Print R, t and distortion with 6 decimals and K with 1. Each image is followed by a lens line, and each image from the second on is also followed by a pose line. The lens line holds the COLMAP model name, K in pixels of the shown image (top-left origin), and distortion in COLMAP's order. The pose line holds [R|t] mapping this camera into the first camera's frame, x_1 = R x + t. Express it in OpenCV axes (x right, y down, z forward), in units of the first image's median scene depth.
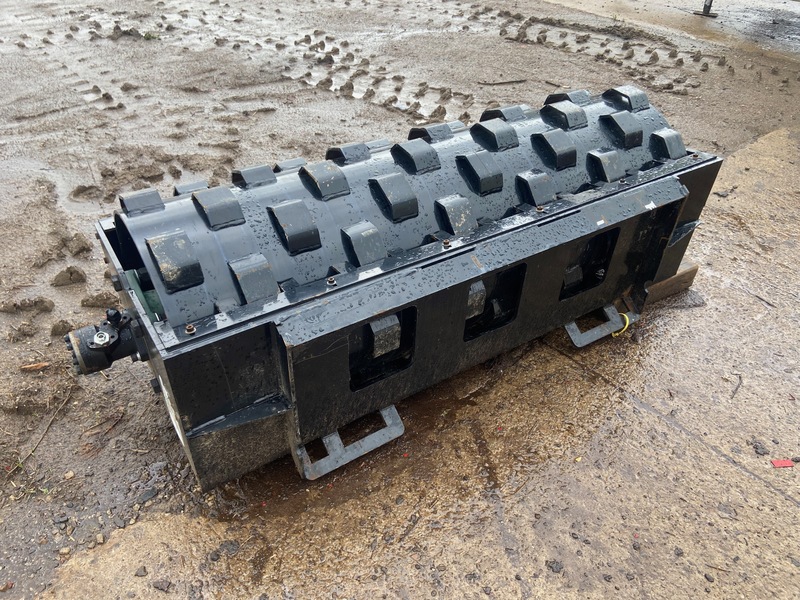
lens RADIAL K [[607.0, 0, 403.7], [0, 607.0, 304.9], [0, 0, 1]] dist [0.109879, -0.136920]
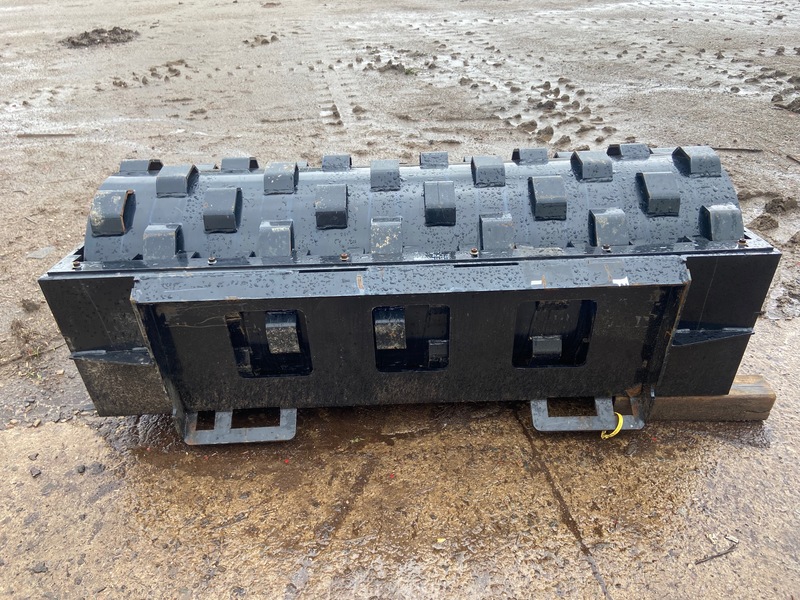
lens RADIAL K [[607.0, 0, 404.4], [0, 607.0, 304.7], [0, 0, 1]] dist [0.109879, -0.136920]
pose [[0.850989, 0.253264, -0.460081, 0.498637], [-0.288486, 0.957462, -0.006537, -0.040399], [0.438855, 0.138290, 0.887853, 0.148085]]
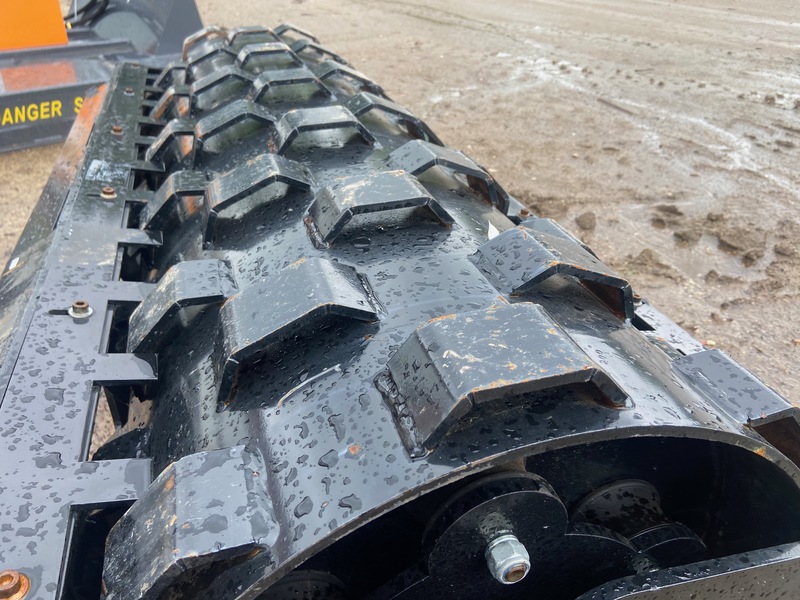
lens RADIAL K [[607.0, 0, 402.7], [0, 607.0, 303.2], [0, 0, 1]] dist [0.109879, -0.136920]
pose [[-0.256964, 0.463310, -0.848123, 0.567521], [-0.640320, 0.575695, 0.508493, -0.463399], [0.723851, 0.673735, 0.148734, 1.023077]]
